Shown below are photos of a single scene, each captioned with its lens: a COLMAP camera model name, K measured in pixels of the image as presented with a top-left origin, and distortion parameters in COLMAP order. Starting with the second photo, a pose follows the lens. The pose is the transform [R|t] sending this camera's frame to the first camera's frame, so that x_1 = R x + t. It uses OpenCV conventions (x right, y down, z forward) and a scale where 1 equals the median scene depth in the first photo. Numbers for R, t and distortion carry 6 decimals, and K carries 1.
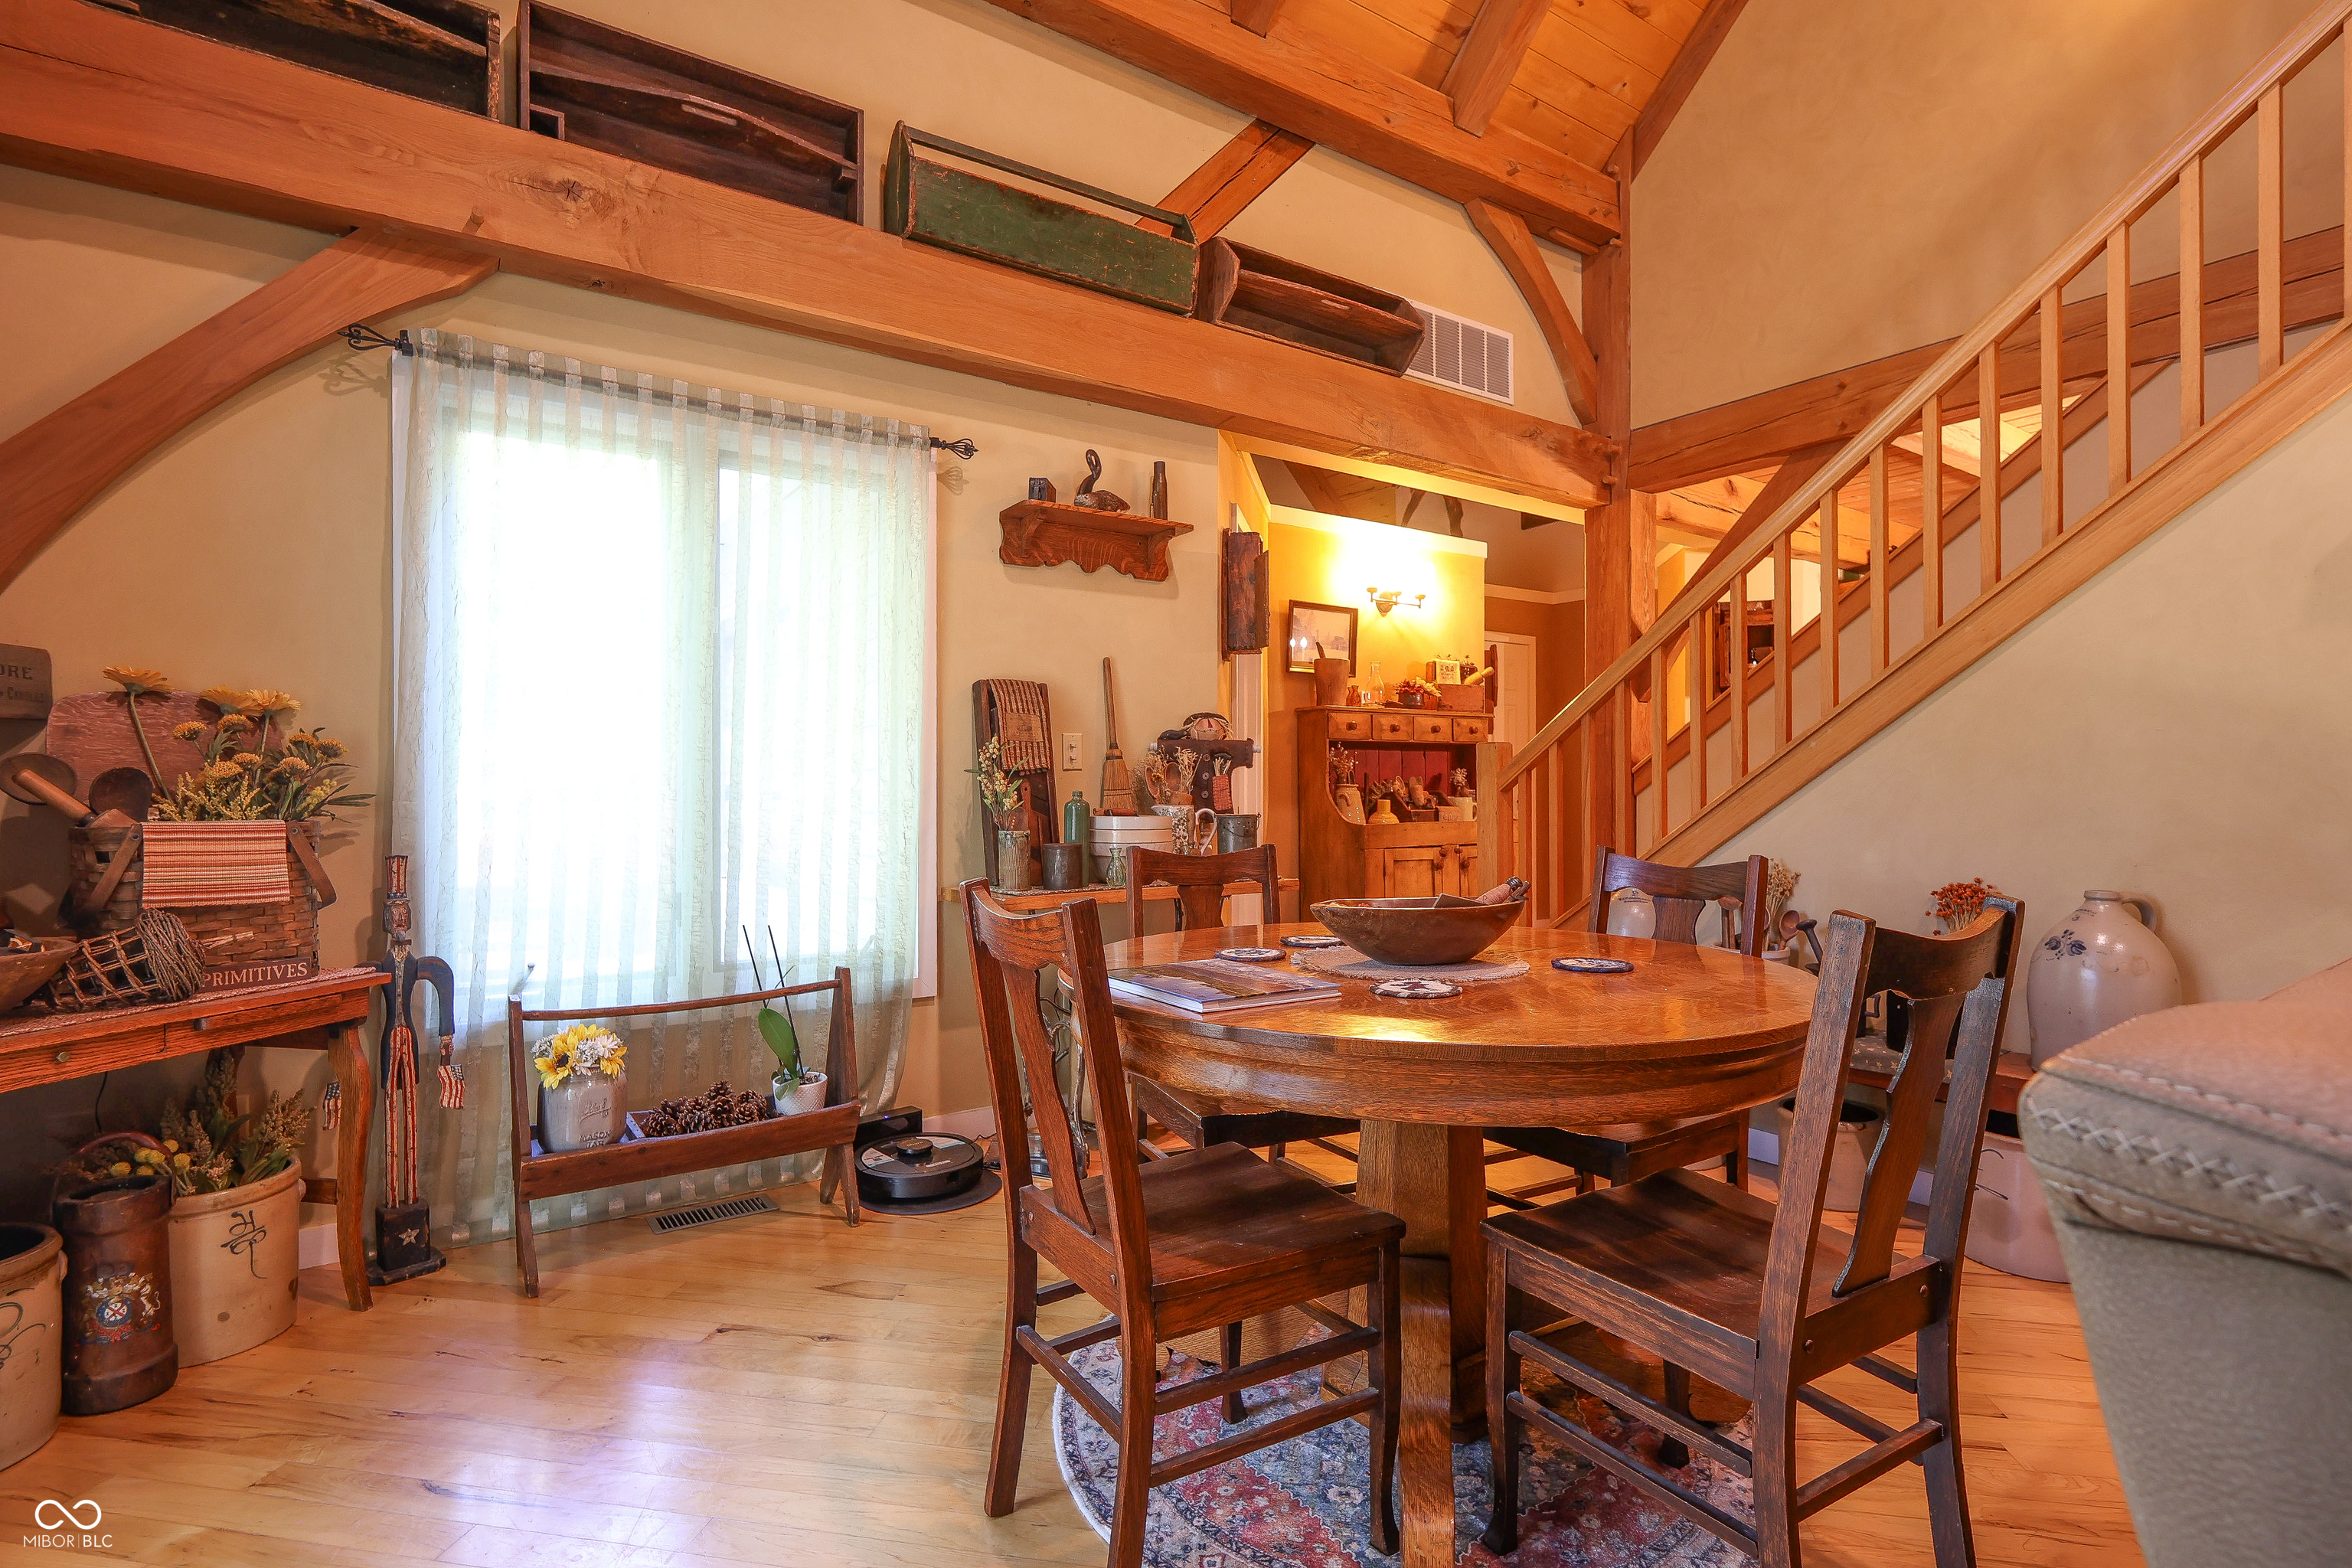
lens RADIAL K [[1140.0, 0, 1178.5], [0, 1140.0, 792.3], [0, 0, 1]] dist [-0.006523, 0.001606]
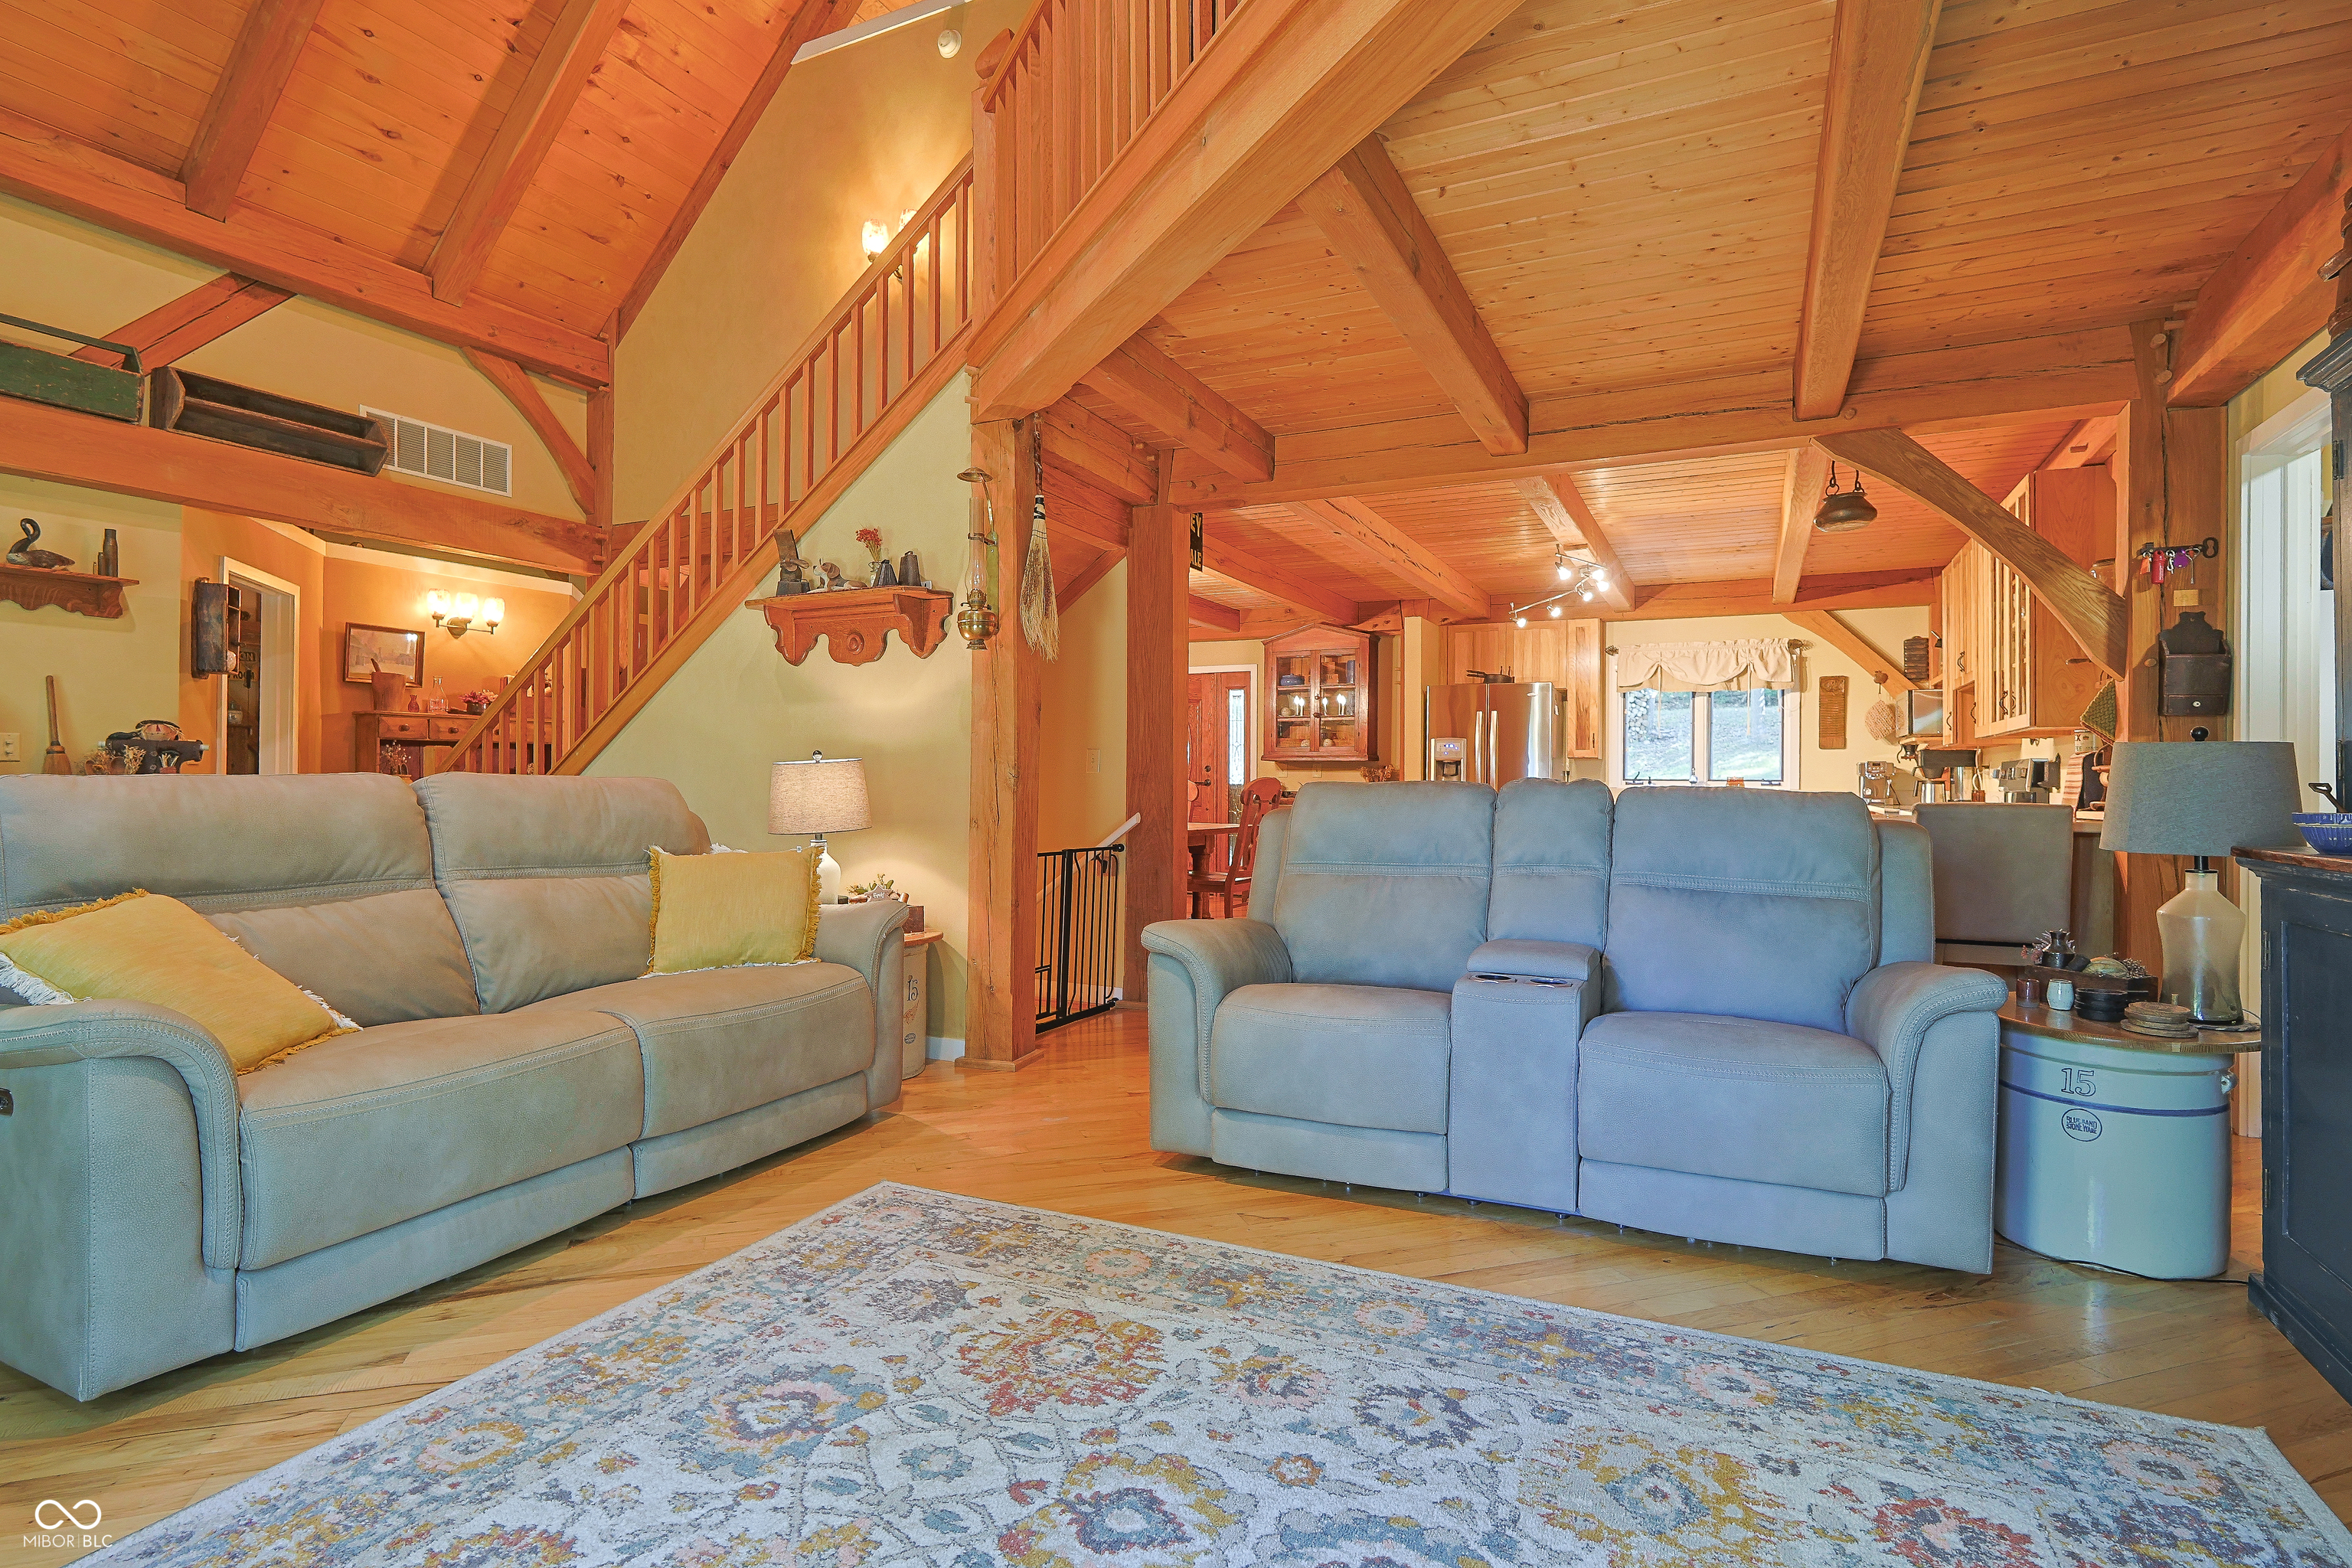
lens RADIAL K [[1153.9, 0, 1172.3], [0, 1153.9, 778.2], [0, 0, 1]] dist [0.001725, 0.000558]
pose [[0.871958, 0.009596, 0.489486, 0.397113], [-0.007169, 0.999951, -0.006833, -0.000834], [-0.489527, 0.002450, 0.871984, -0.757394]]
